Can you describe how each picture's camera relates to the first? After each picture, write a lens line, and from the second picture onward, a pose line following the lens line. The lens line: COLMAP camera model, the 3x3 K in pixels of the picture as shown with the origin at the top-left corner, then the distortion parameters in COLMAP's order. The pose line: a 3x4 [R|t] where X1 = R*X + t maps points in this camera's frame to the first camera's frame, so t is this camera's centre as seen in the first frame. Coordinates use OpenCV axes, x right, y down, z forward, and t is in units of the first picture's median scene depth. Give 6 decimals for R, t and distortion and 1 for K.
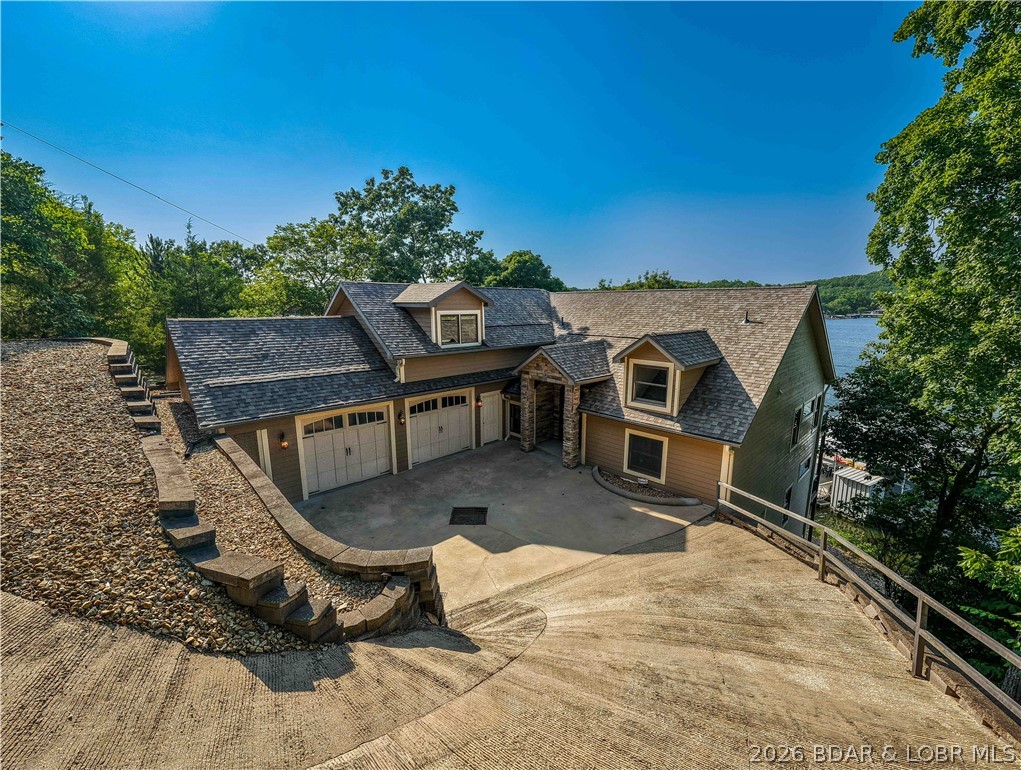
lens RADIAL K [[427.3, 0, 510.5], [0, 427.3, 385.0], [0, 0, 1]] dist [0.002380, -0.000150]
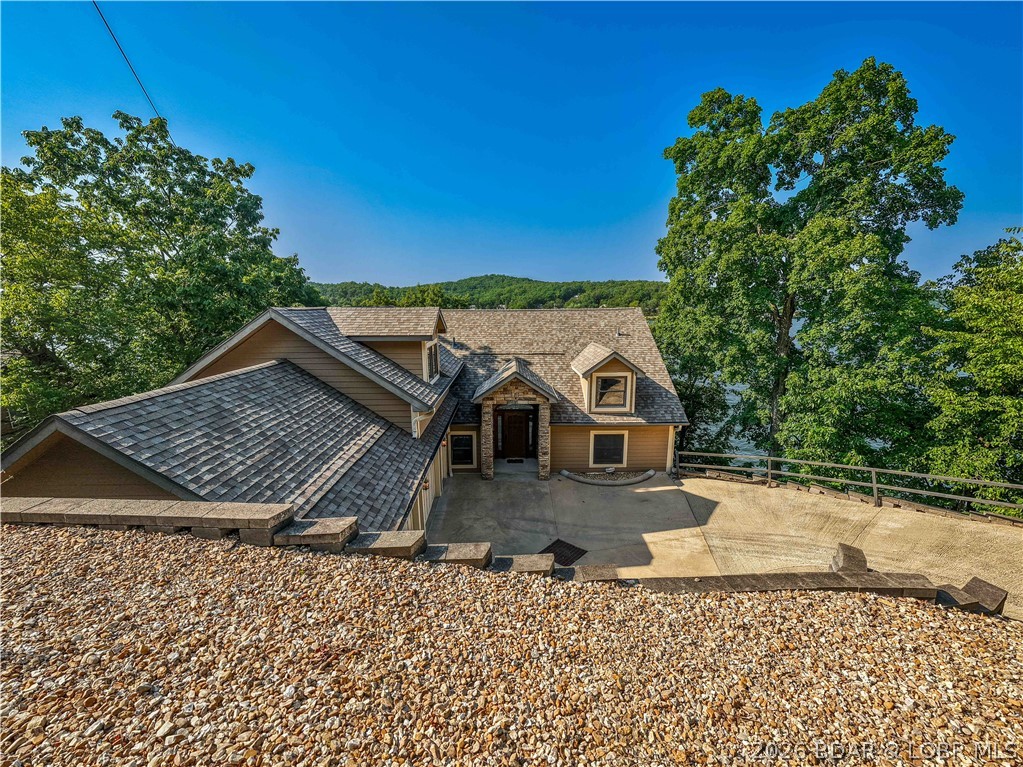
lens RADIAL K [[428.1, 0, 511.5], [0, 428.1, 383.5], [0, 0, 1]] dist [0.002380, -0.000150]
pose [[0.680991, -0.146486, 0.717490, -0.680198], [0.141163, 0.987671, 0.067666, -0.133578], [-0.718557, 0.055203, 0.693274, 0.312768]]
